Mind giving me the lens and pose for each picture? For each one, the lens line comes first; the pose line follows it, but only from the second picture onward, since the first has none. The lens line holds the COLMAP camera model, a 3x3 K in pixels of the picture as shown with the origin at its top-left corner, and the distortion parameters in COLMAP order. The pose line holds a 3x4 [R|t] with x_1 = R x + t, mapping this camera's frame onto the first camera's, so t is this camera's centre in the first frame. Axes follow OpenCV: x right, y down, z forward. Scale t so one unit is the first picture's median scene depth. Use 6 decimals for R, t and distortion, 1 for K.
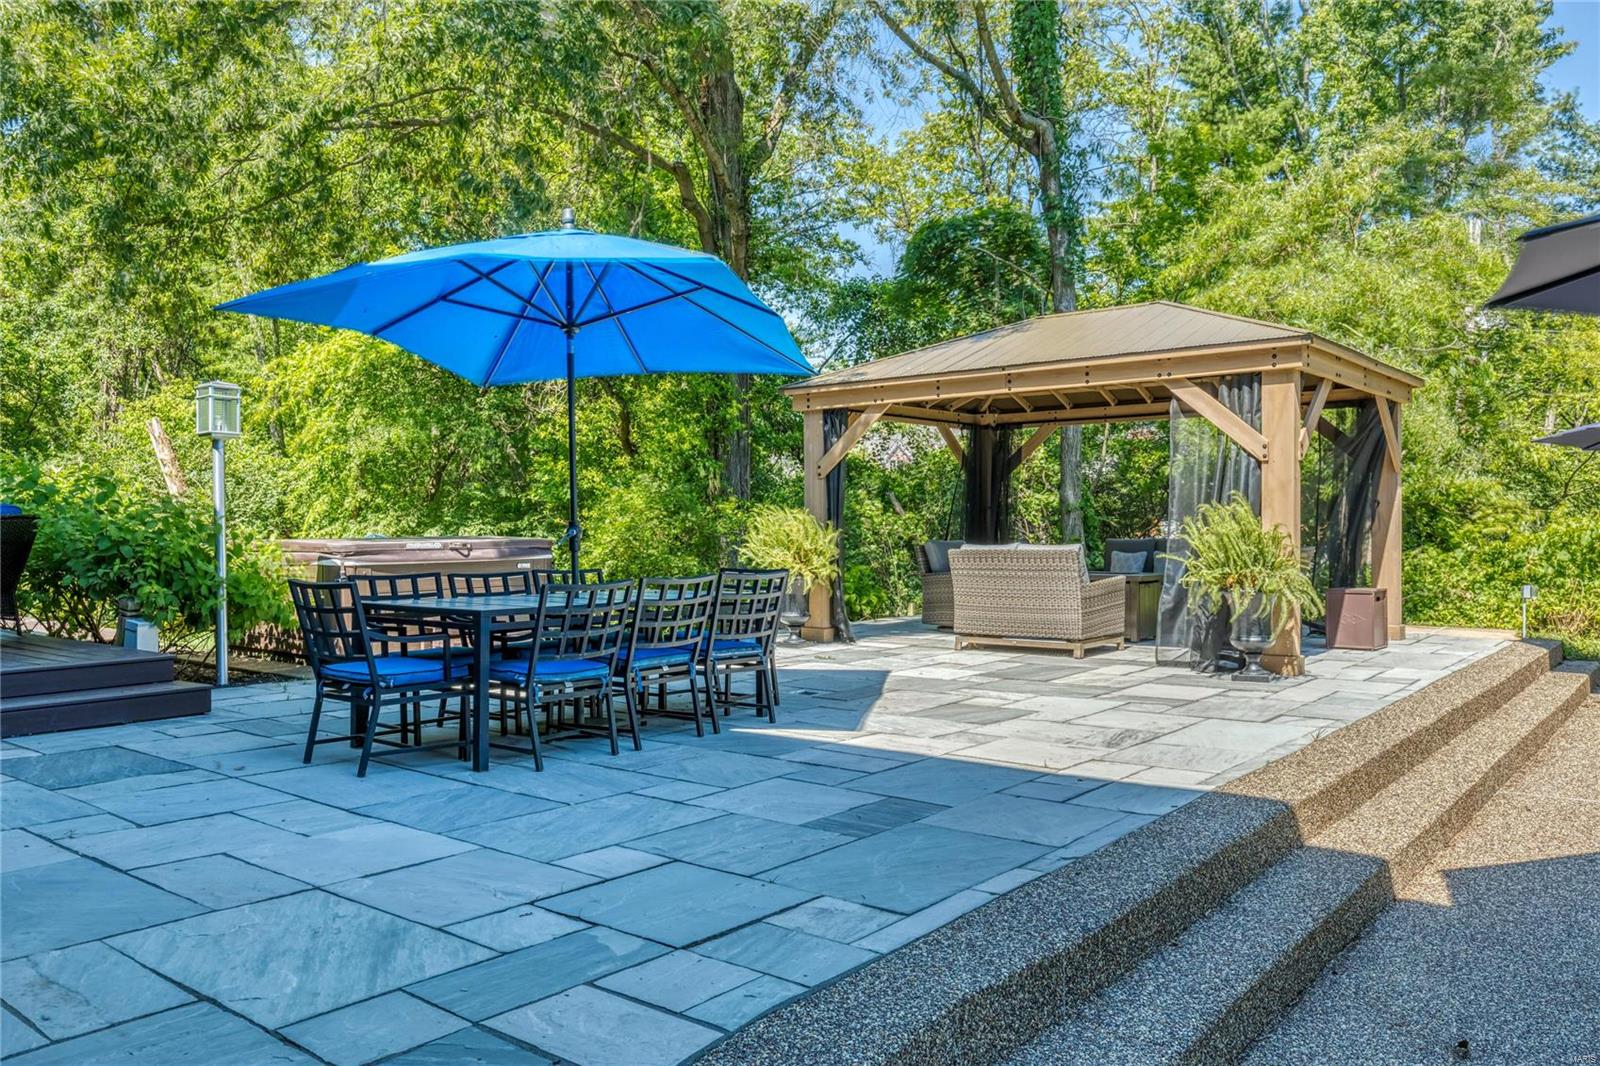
lens RADIAL K [[1206.0, 0, 798.8], [0, 1206.0, 533.8], [0, 0, 1]] dist [0.001093, 0.000181]
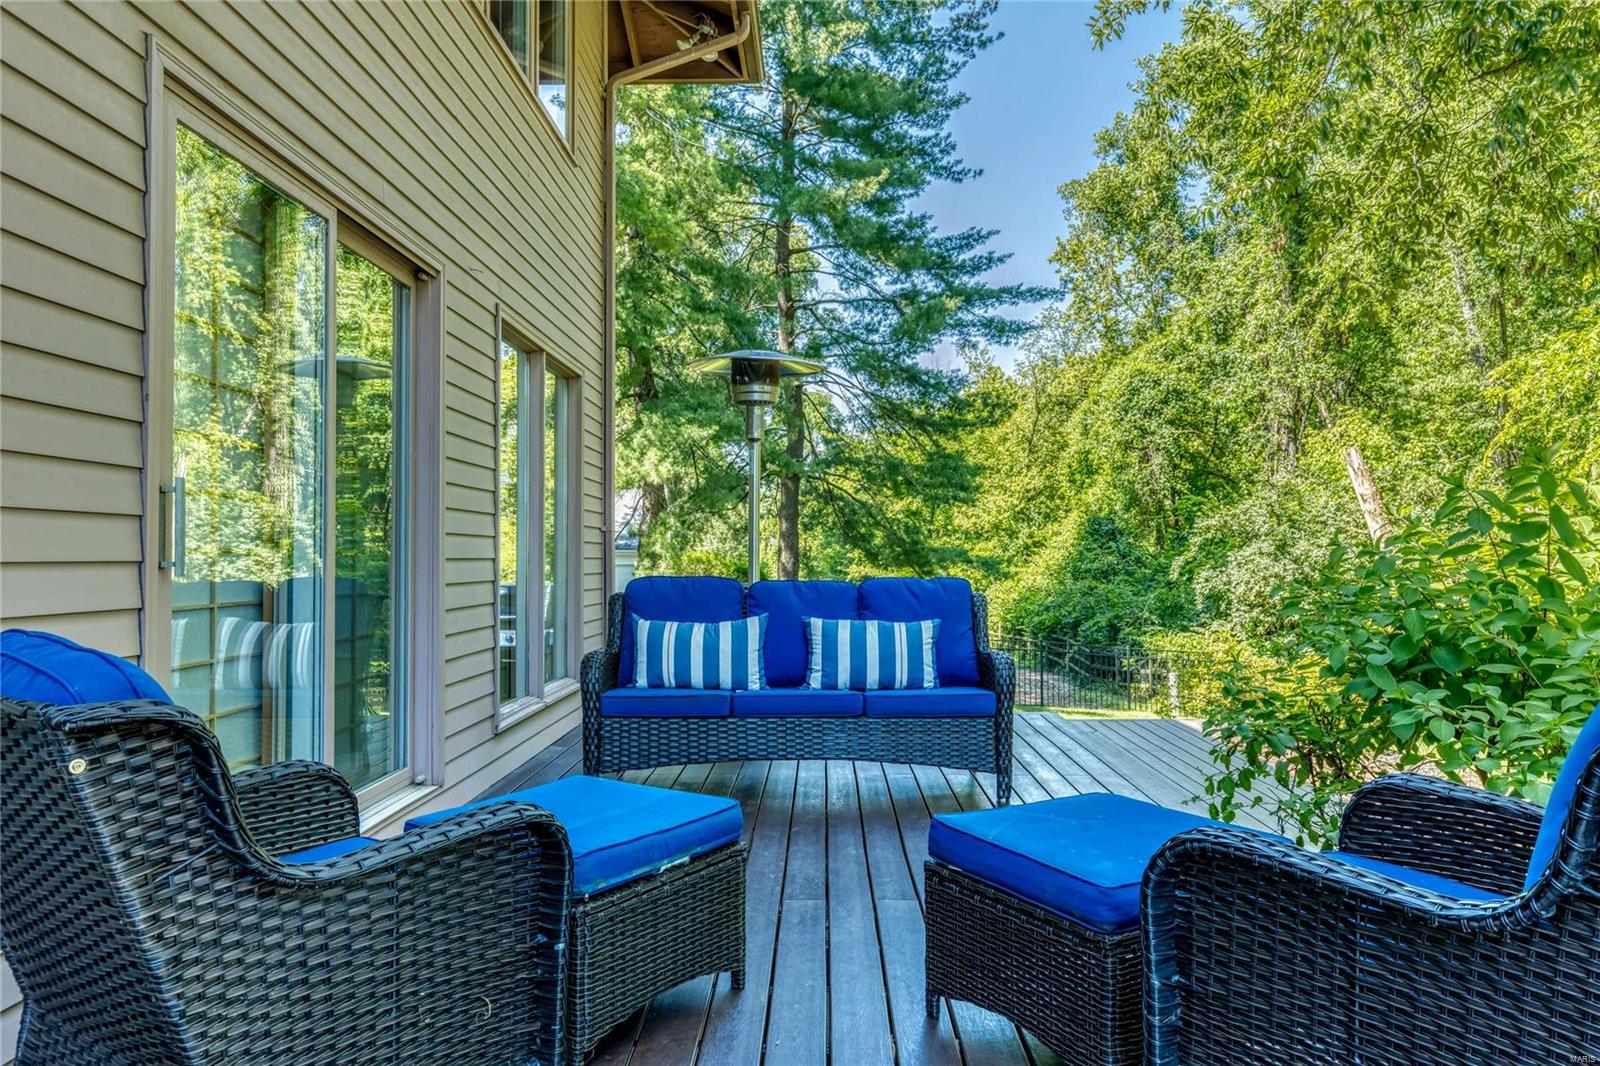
lens RADIAL K [[1090.8, 0, 802.9], [0, 1090.8, 532.9], [0, 0, 1]] dist [0.008571, 0.002166]
pose [[0.613138, -0.012316, -0.789880, -0.103542], [-0.011463, 0.999634, -0.024485, -0.007262], [0.789892, 0.024067, 0.612773, 0.139397]]
